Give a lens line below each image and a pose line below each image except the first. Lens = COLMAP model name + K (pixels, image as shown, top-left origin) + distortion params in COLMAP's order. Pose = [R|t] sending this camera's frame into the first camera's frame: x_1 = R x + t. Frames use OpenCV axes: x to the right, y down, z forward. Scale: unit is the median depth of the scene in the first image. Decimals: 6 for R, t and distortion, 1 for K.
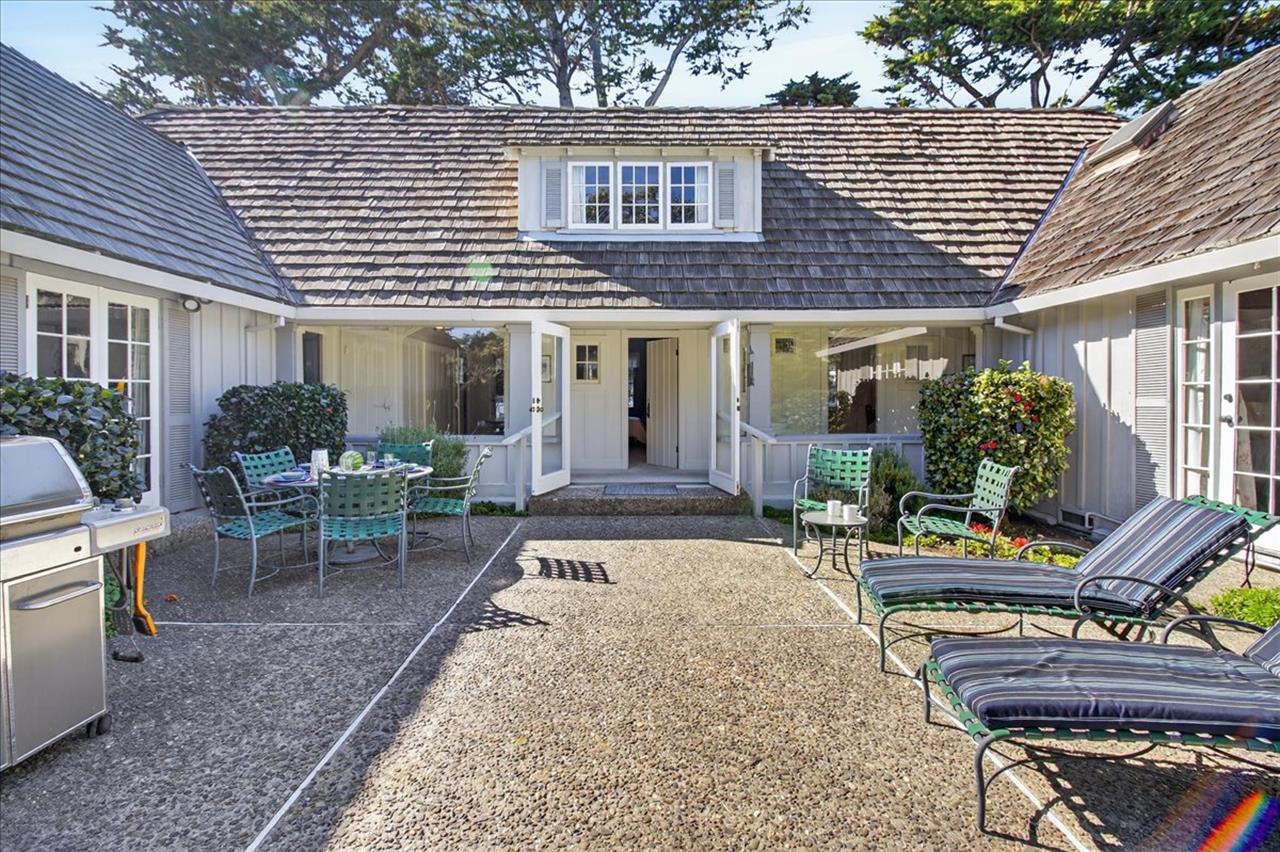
lens RADIAL K [[579.4, 0, 637.6], [0, 579.4, 406.0], [0, 0, 1]] dist [0.002242, -0.011554]
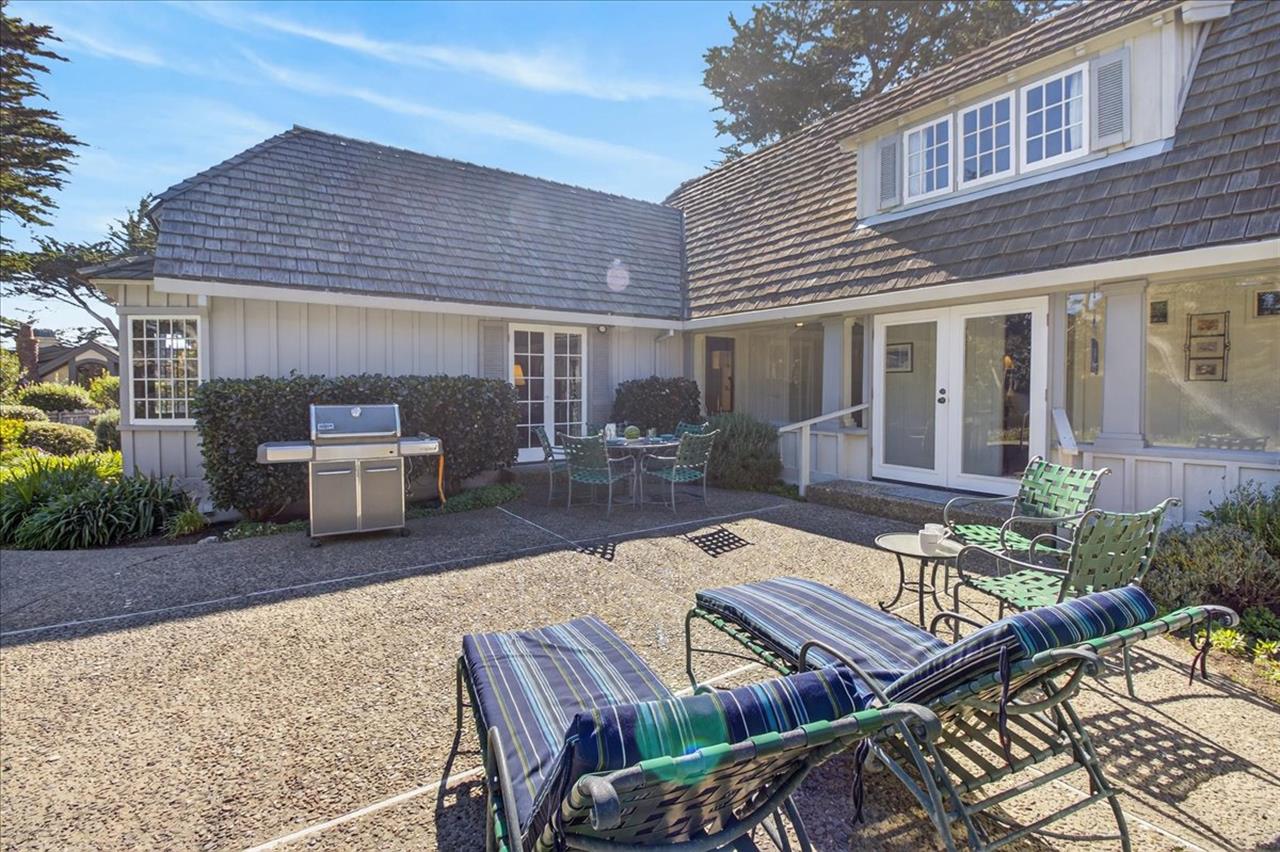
lens RADIAL K [[579.4, 0, 637.6], [0, 579.4, 406.0], [0, 0, 1]] dist [0.002242, -0.011554]
pose [[0.555125, 0.027857, -0.831300, 0.438595], [-0.014991, 0.999612, 0.023486, -0.002842], [0.831632, -0.000576, 0.555327, 0.146791]]
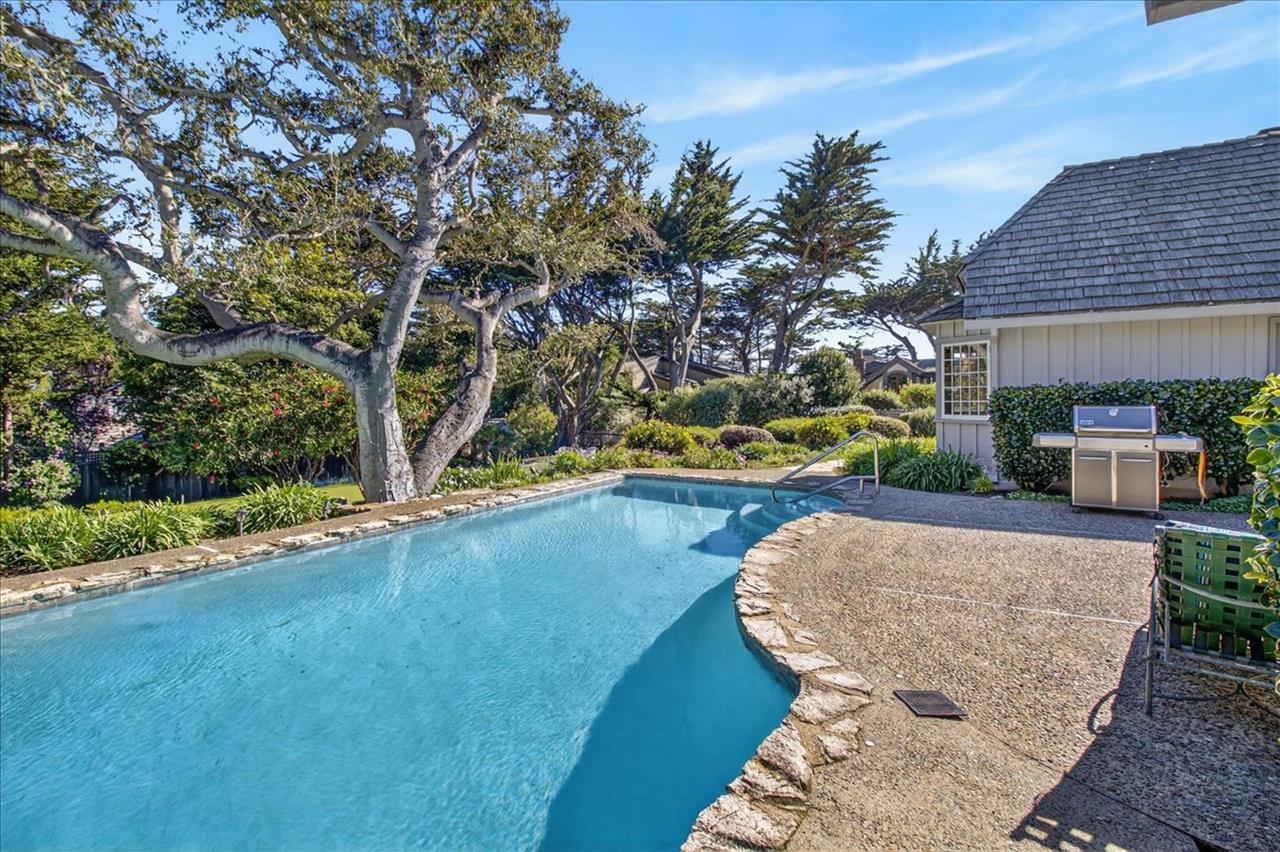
lens RADIAL K [[579.4, 0, 637.6], [0, 579.4, 406.0], [0, 0, 1]] dist [0.002242, -0.011554]
pose [[-0.547290, 0.024619, -0.836581, 0.770137], [0.000872, 0.999583, 0.028846, -0.008590], [0.836943, 0.015058, -0.547083, 0.129214]]
